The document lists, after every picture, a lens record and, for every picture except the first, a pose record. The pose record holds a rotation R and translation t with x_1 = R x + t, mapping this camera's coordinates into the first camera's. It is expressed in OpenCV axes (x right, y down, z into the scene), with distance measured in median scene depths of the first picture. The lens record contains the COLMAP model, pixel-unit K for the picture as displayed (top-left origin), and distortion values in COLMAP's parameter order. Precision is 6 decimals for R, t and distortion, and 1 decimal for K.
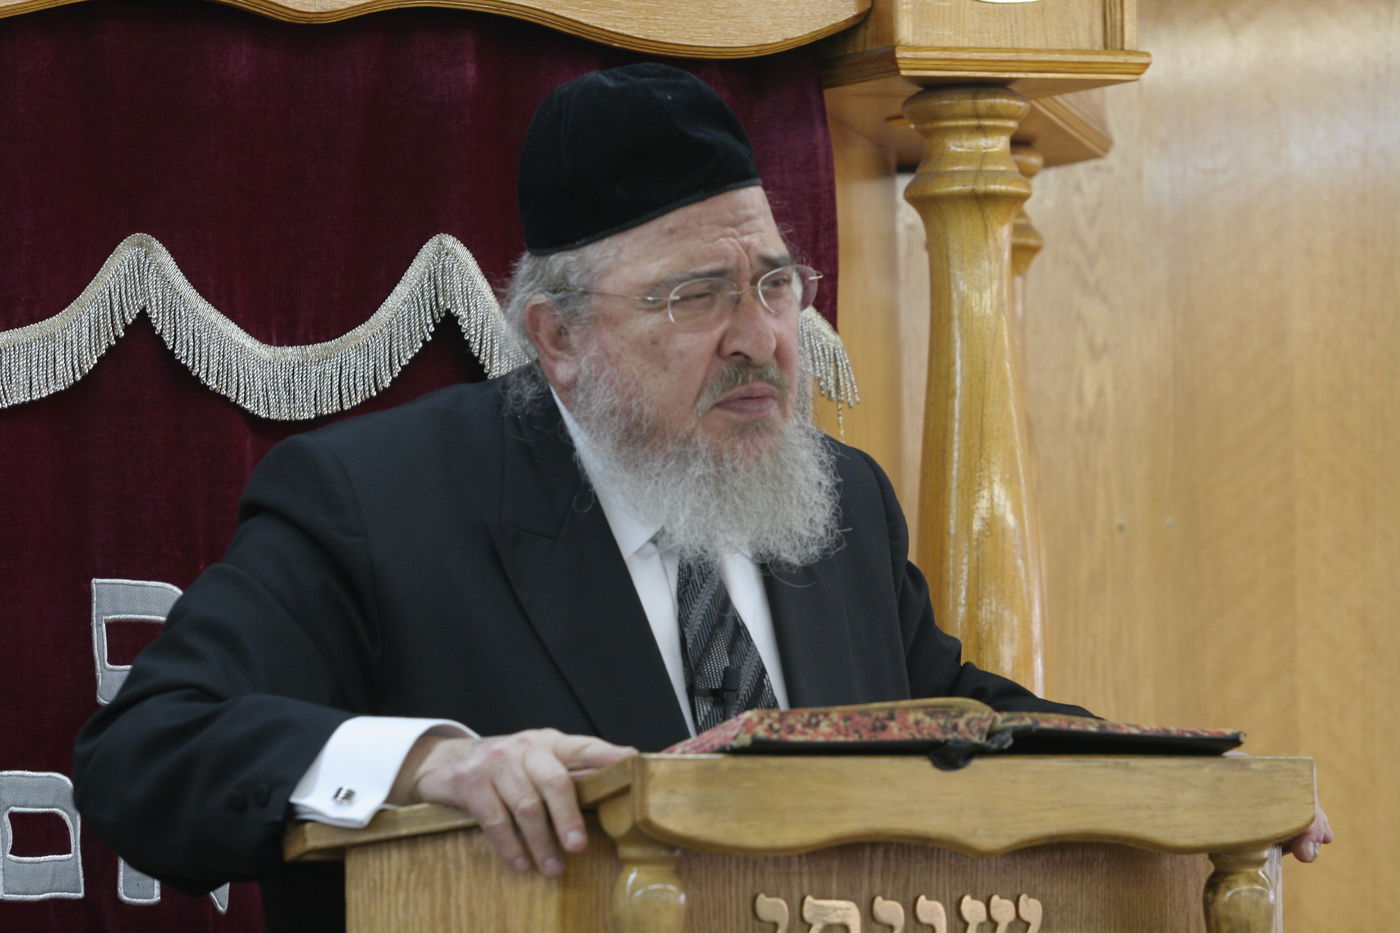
lens RADIAL K [[9104.6, 0, 778.3], [0, 9104.6, 451.5], [0, 0, 1]] dist [0.456318, 0.000000]
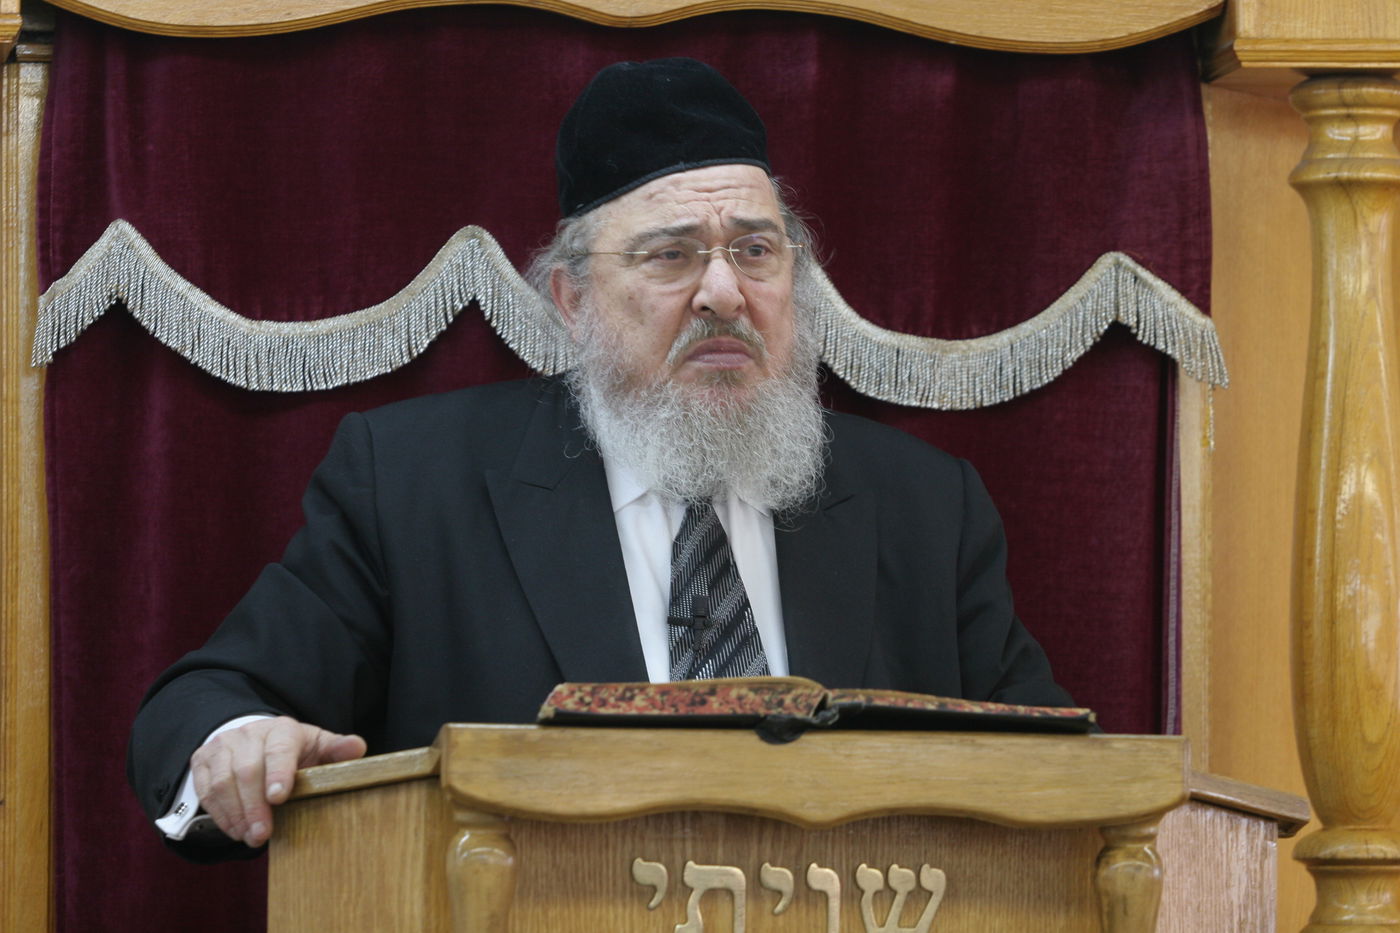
lens RADIAL K [[8649.3, 0, 693.7], [0, 8649.3, 499.6], [0, 0, 1]] dist [0.319645, 0.000000]
pose [[0.926546, 0.007819, -0.376100, 0.377707], [-0.002796, 0.999899, 0.013901, -0.006699], [0.376171, -0.011829, 0.926475, 0.077222]]
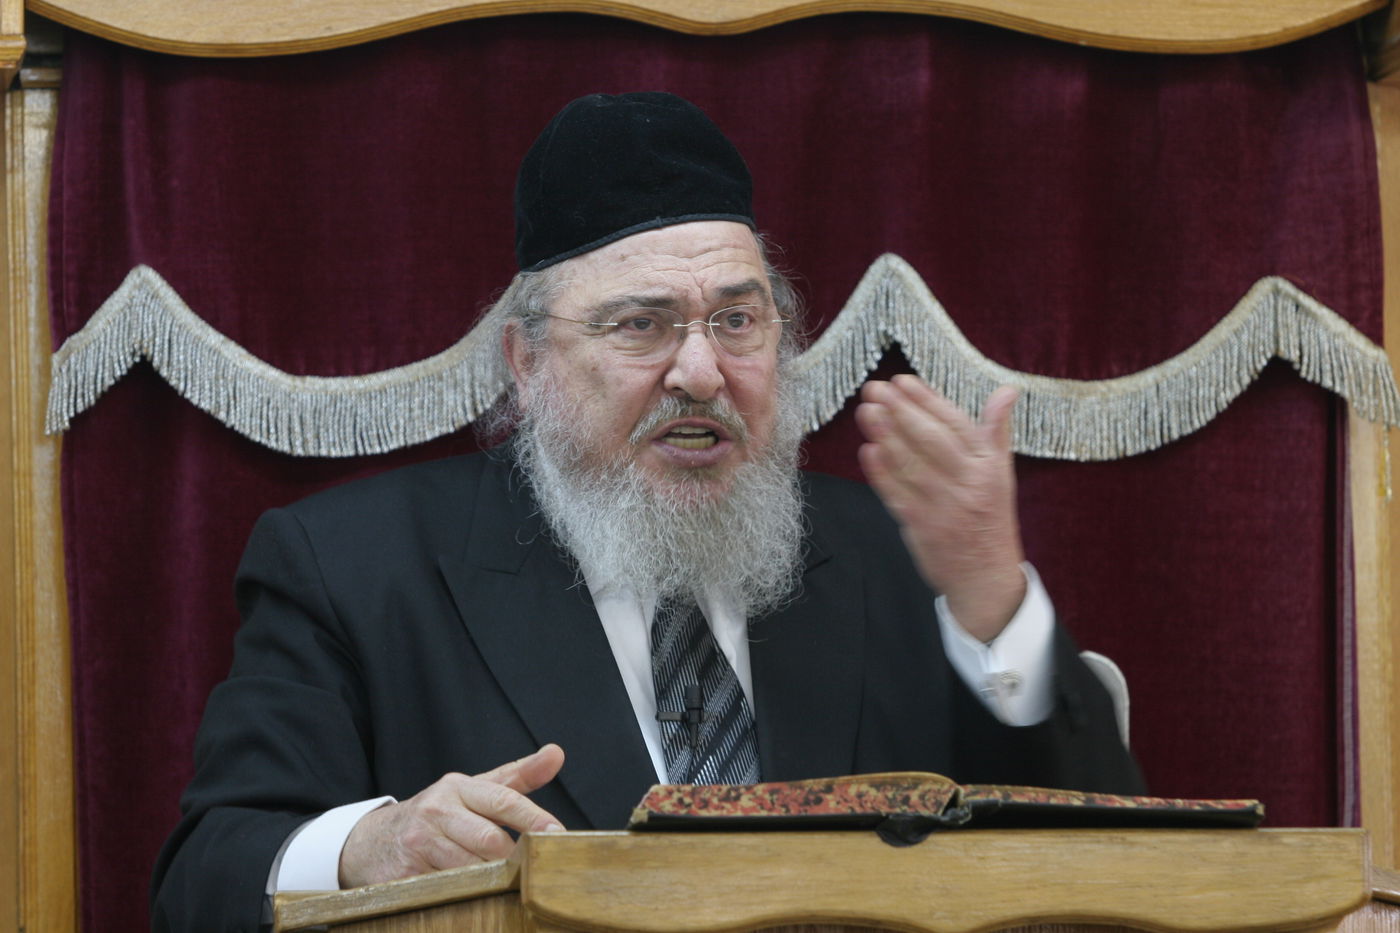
lens RADIAL K [[9984.4, 0, 708.5], [0, 9984.4, 491.5], [0, 0, 1]] dist [0.681007, 0.000000]
pose [[0.923174, -0.014467, -0.384110, 0.384682], [0.018941, 0.999790, 0.007866, -0.009137], [0.383916, -0.014537, 0.923254, 0.058867]]
